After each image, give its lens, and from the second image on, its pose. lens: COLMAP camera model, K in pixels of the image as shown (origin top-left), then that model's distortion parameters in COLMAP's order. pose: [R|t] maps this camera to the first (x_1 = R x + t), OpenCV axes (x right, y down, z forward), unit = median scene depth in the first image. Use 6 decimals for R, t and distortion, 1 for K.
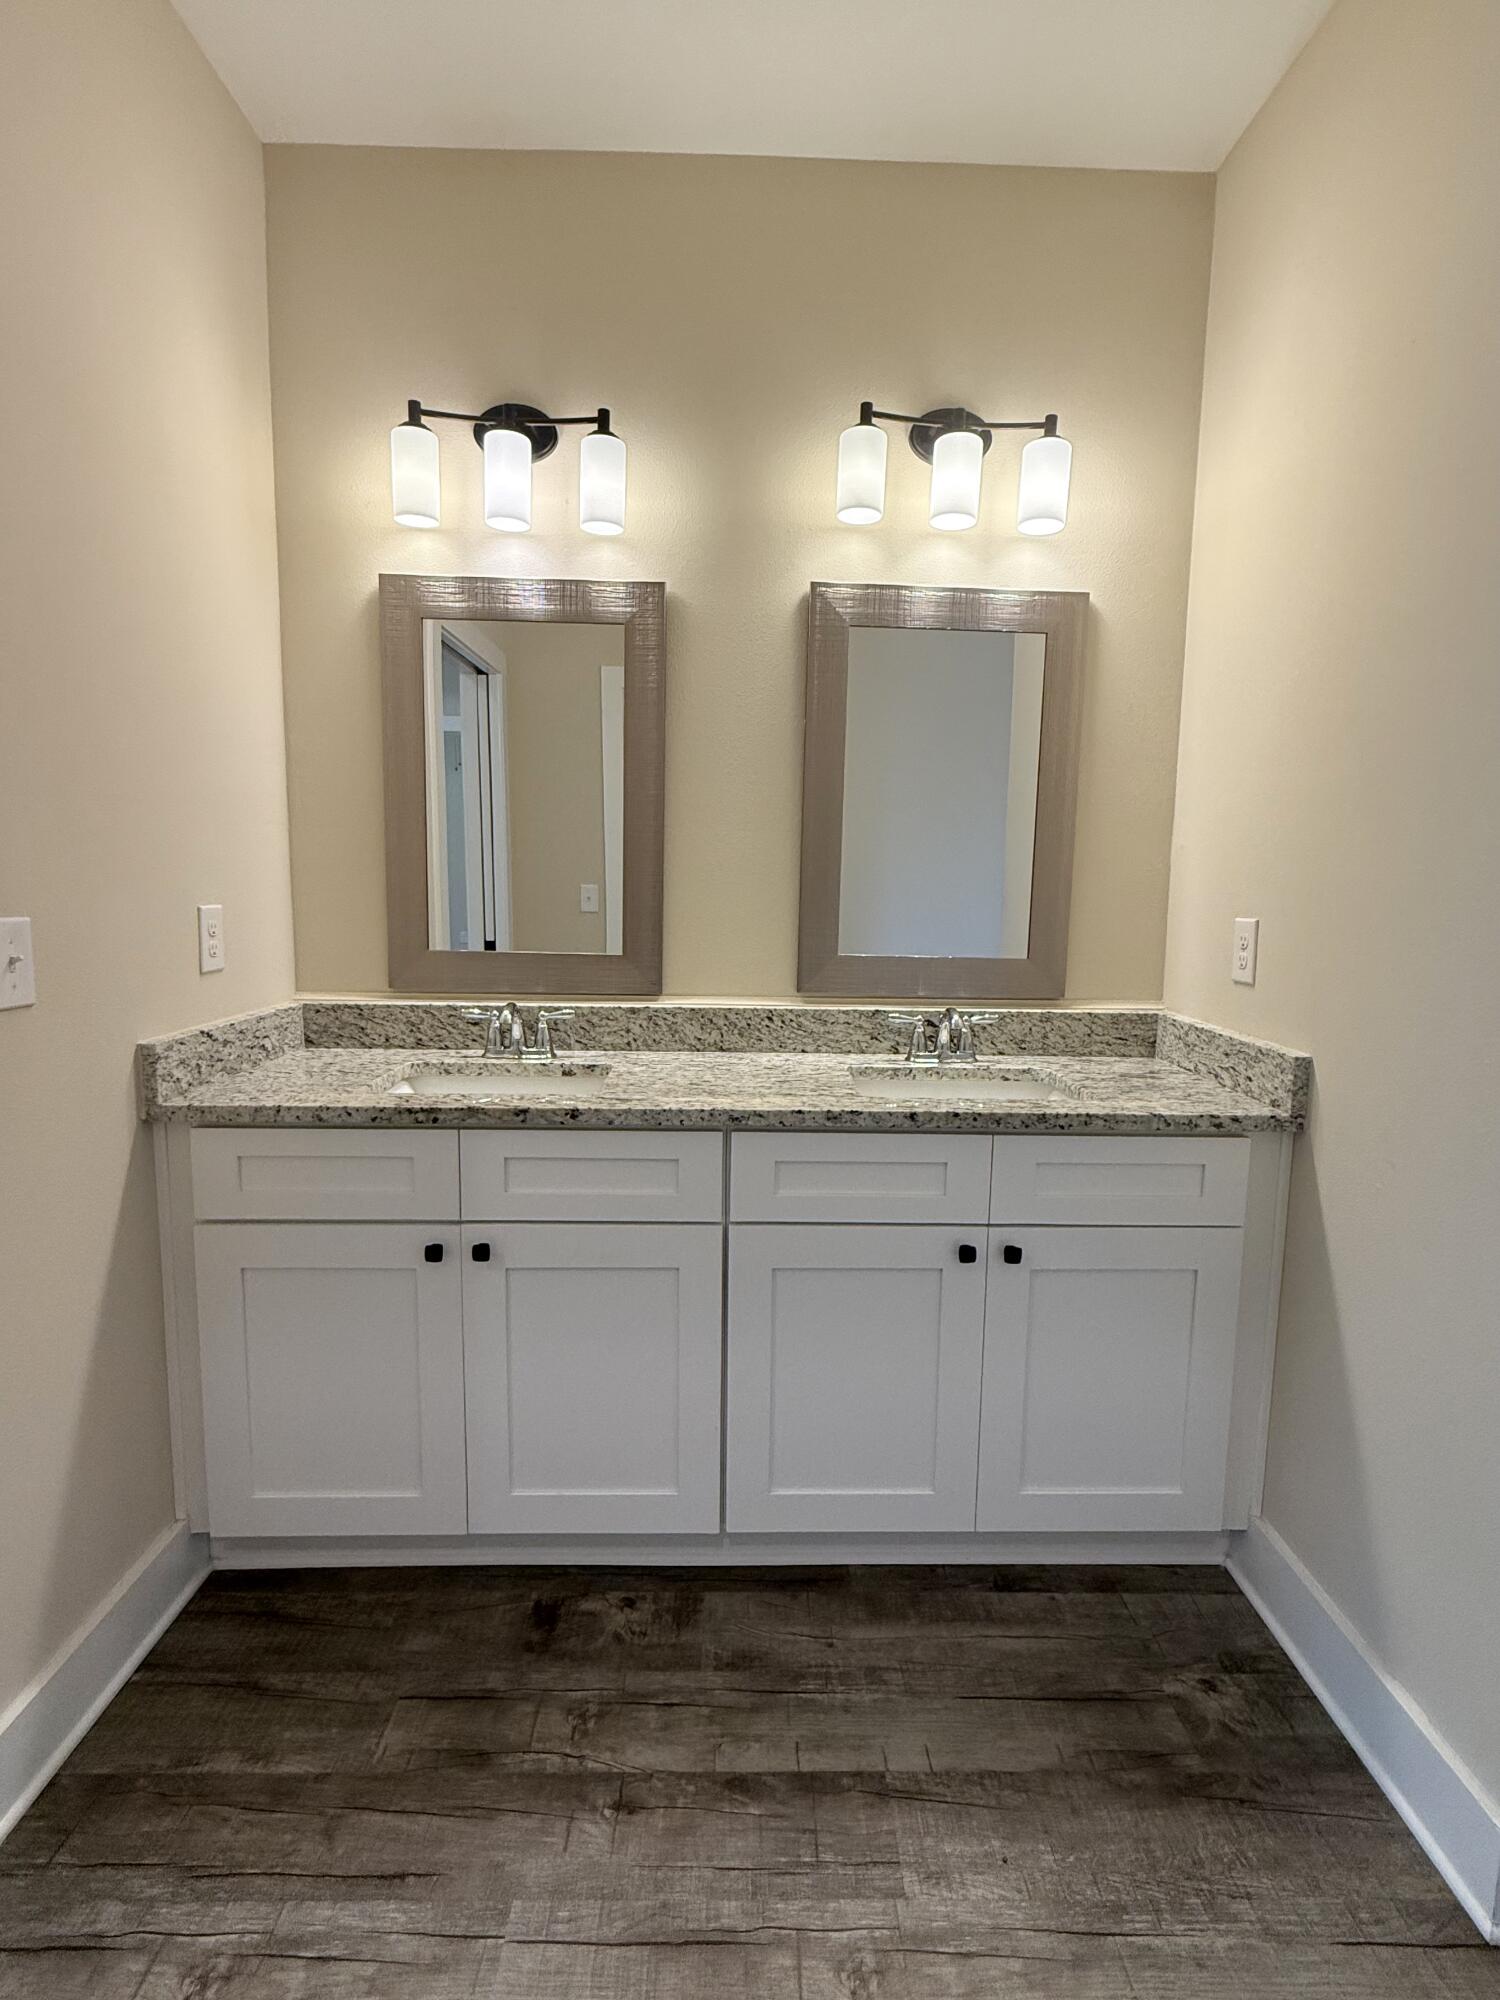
lens RADIAL K [[976.1, 0, 754.4], [0, 976.1, 999.5], [0, 0, 1]] dist [-0.003744, 0.000660]
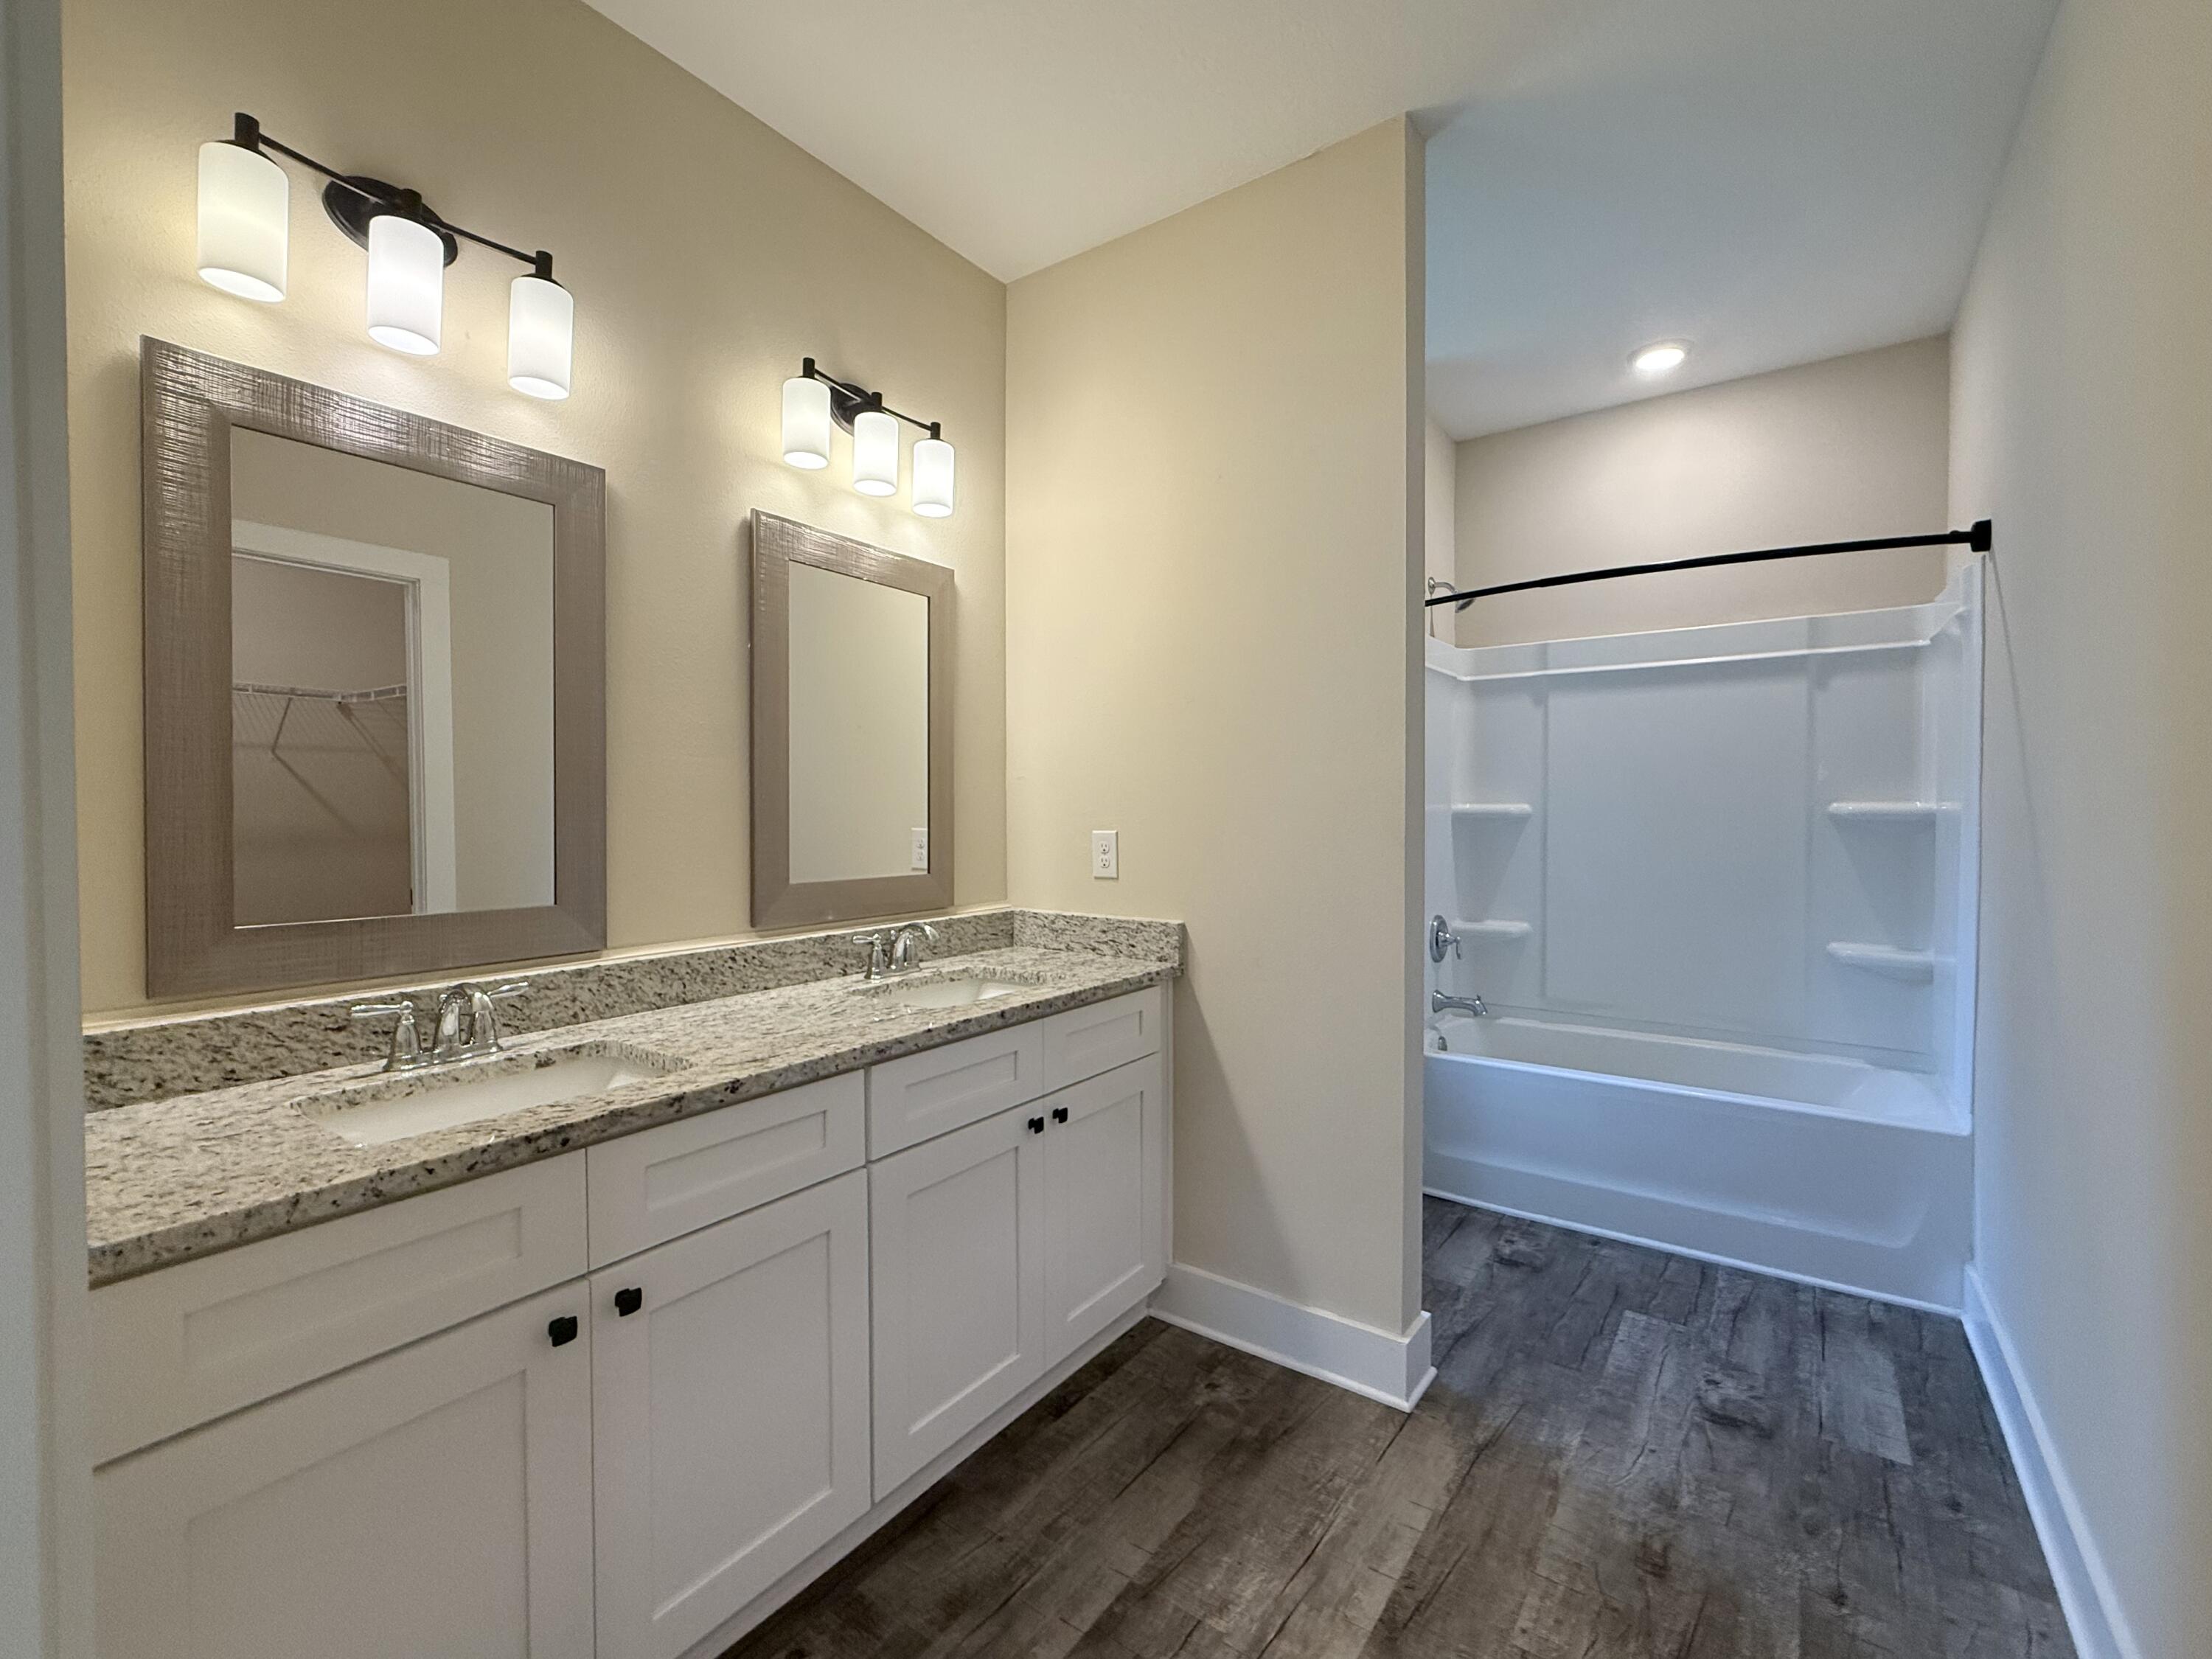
lens RADIAL K [[952.8, 0, 1107.7], [0, 952.8, 830.7], [0, 0, 1]] dist [0.000404, -0.000727]
pose [[0.597067, -0.035427, 0.801409, -0.612544], [0.109857, 0.993223, -0.037939, -0.034591], [-0.794634, 0.110693, 0.596912, 0.210145]]
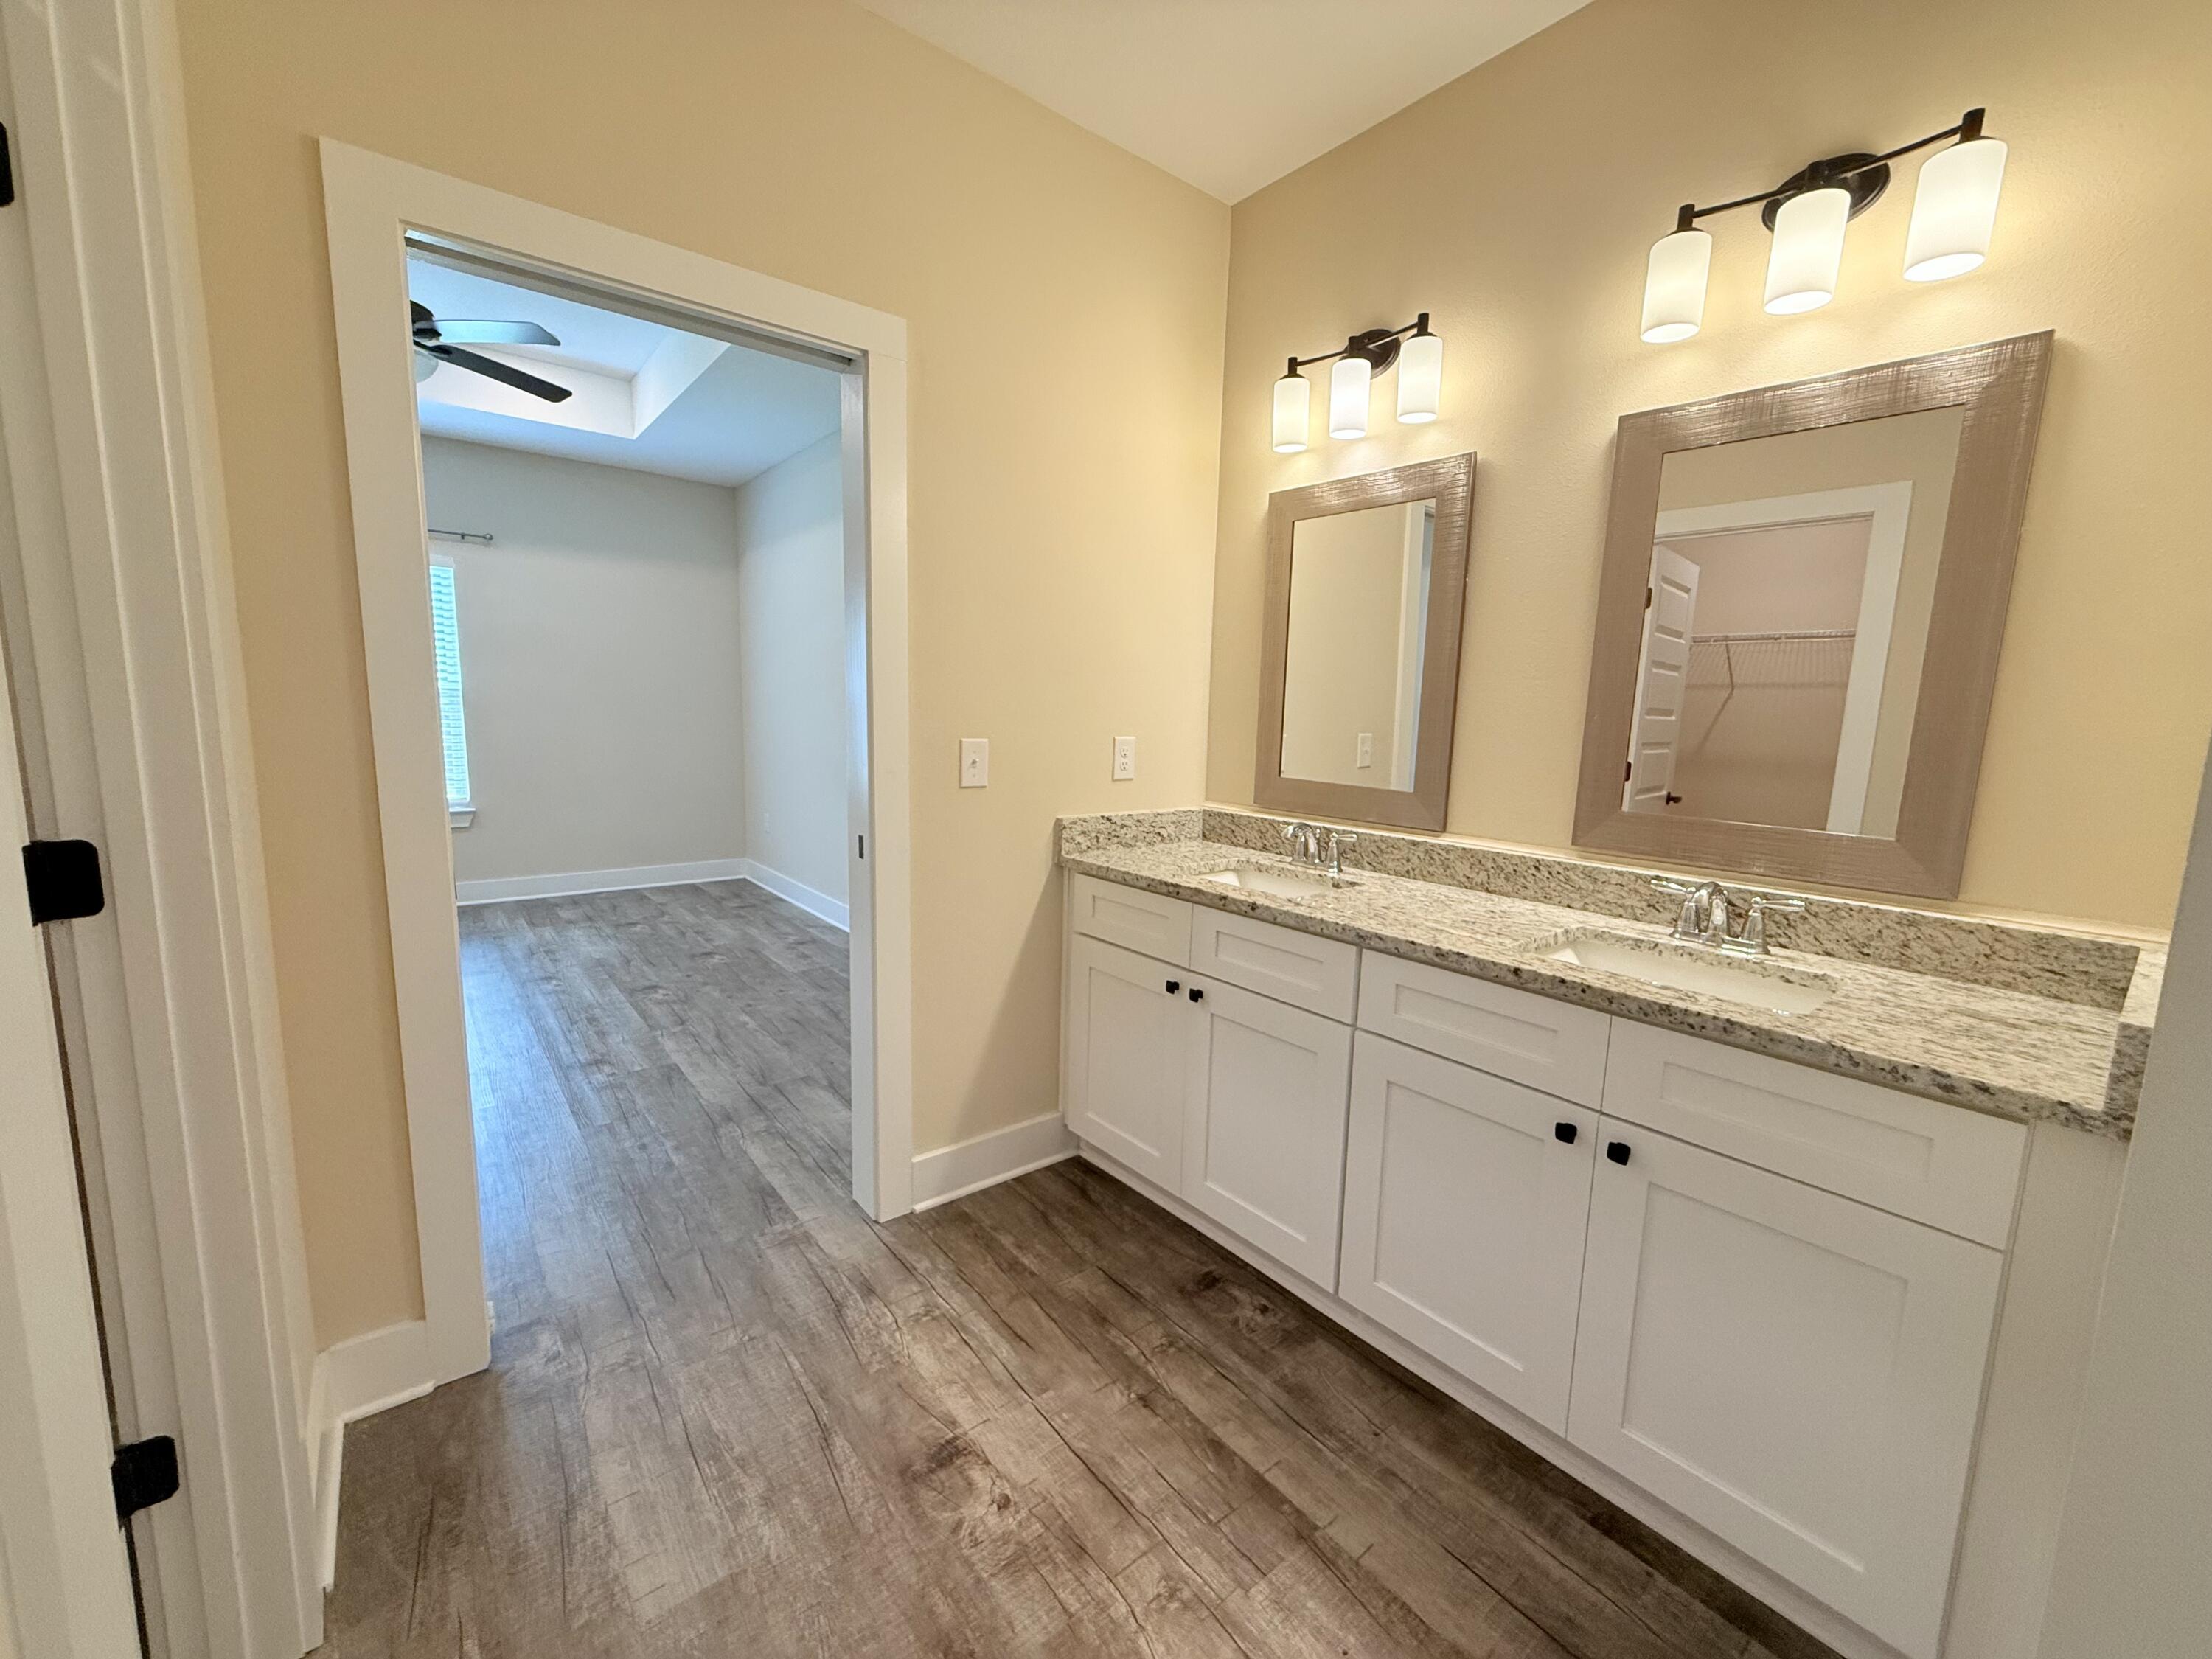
lens RADIAL K [[886.7, 0, 1090.3], [0, 886.7, 827.7], [0, 0, 1]] dist [-0.000689, -0.000068]
pose [[0.606322, 0.109564, -0.787635, 0.561547], [-0.111933, 0.992361, 0.051876, -0.021205], [0.787302, 0.056709, 0.613954, 0.101686]]
